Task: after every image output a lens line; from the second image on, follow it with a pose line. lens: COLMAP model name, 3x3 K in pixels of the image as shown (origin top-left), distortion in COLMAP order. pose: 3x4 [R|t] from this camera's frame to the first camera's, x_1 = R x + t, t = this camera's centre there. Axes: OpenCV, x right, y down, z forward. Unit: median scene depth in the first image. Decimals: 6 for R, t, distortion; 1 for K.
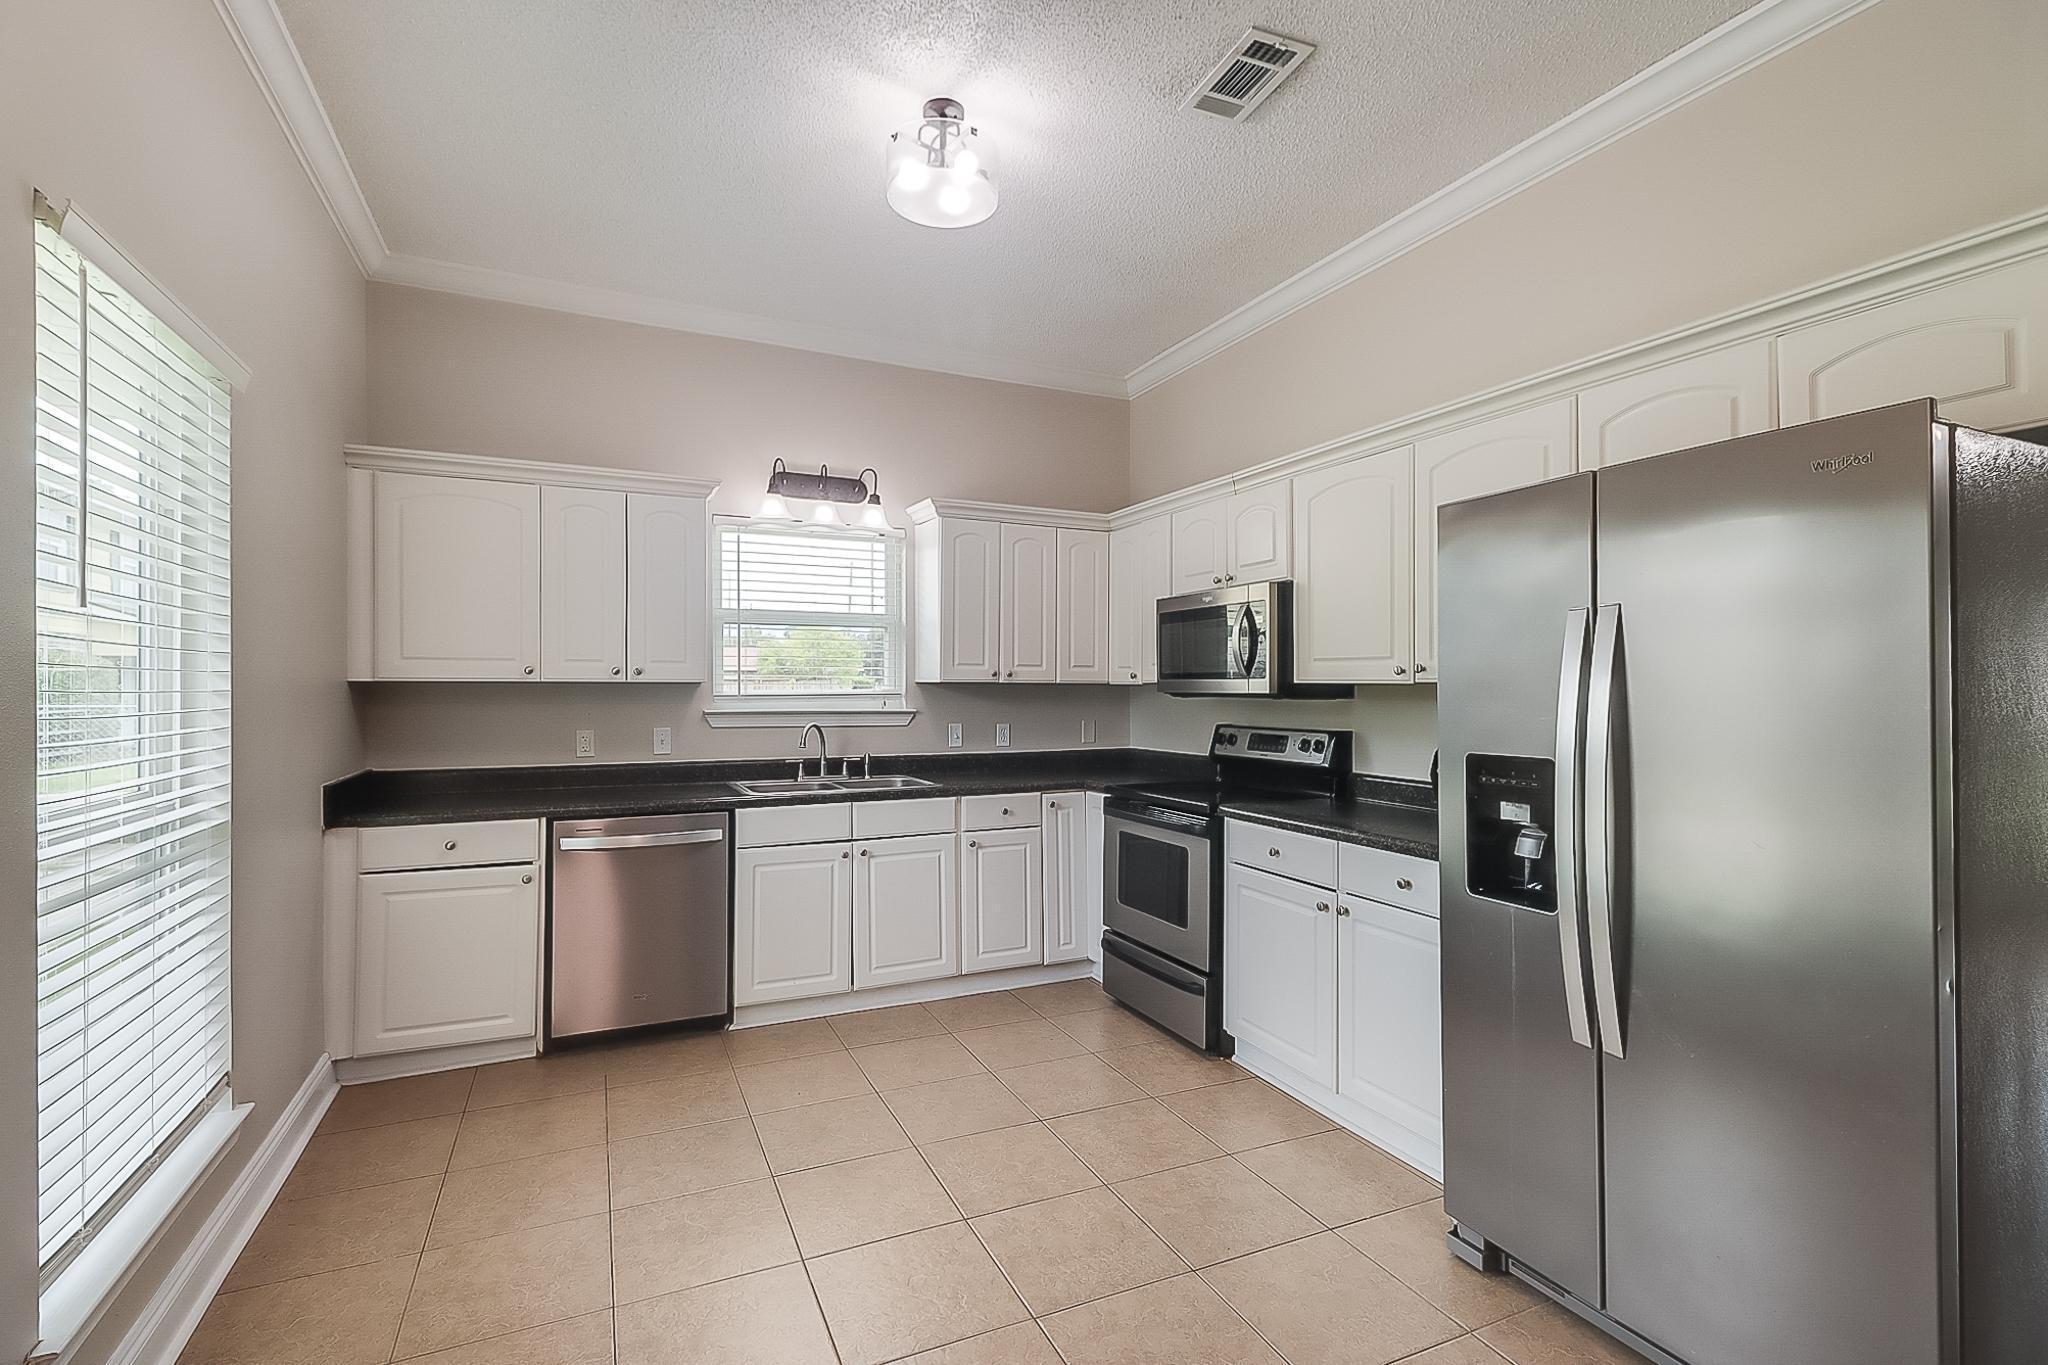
lens RADIAL K [[958.9, 0, 1015.3], [0, 958.9, 678.0], [0, 0, 1]] dist [0.000089, 0.000032]
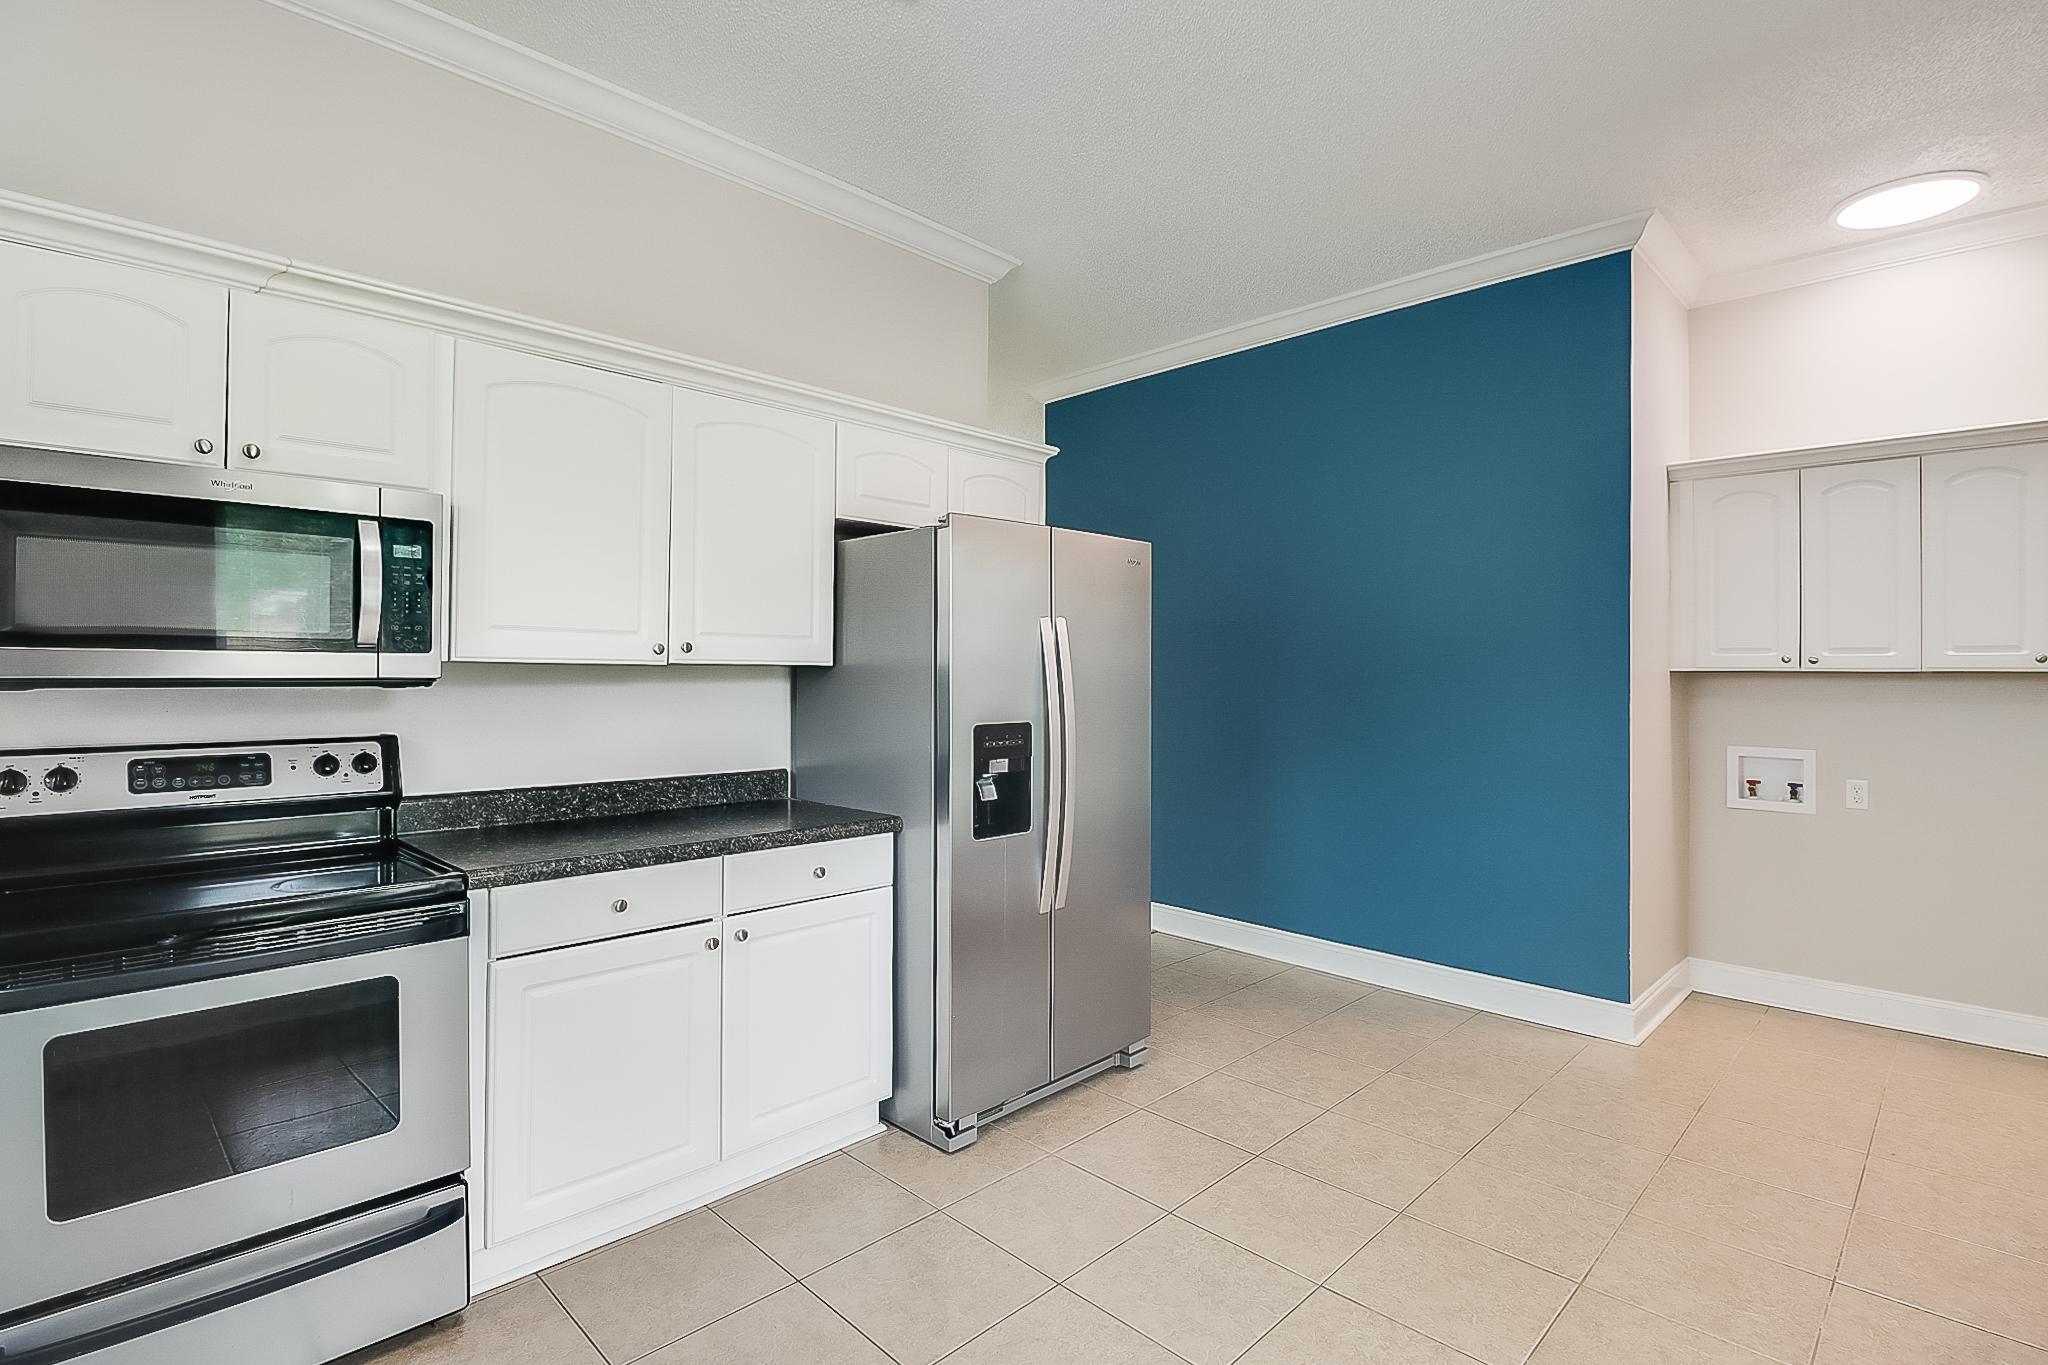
lens RADIAL K [[958.9, 0, 1015.3], [0, 958.9, 678.0], [0, 0, 1]] dist [0.000089, 0.000032]
pose [[-0.340732, -0.010510, 0.940102, -0.520776], [-0.014232, 0.999881, 0.006020, 0.008042], [-0.940053, -0.011328, -0.340841, 1.037825]]
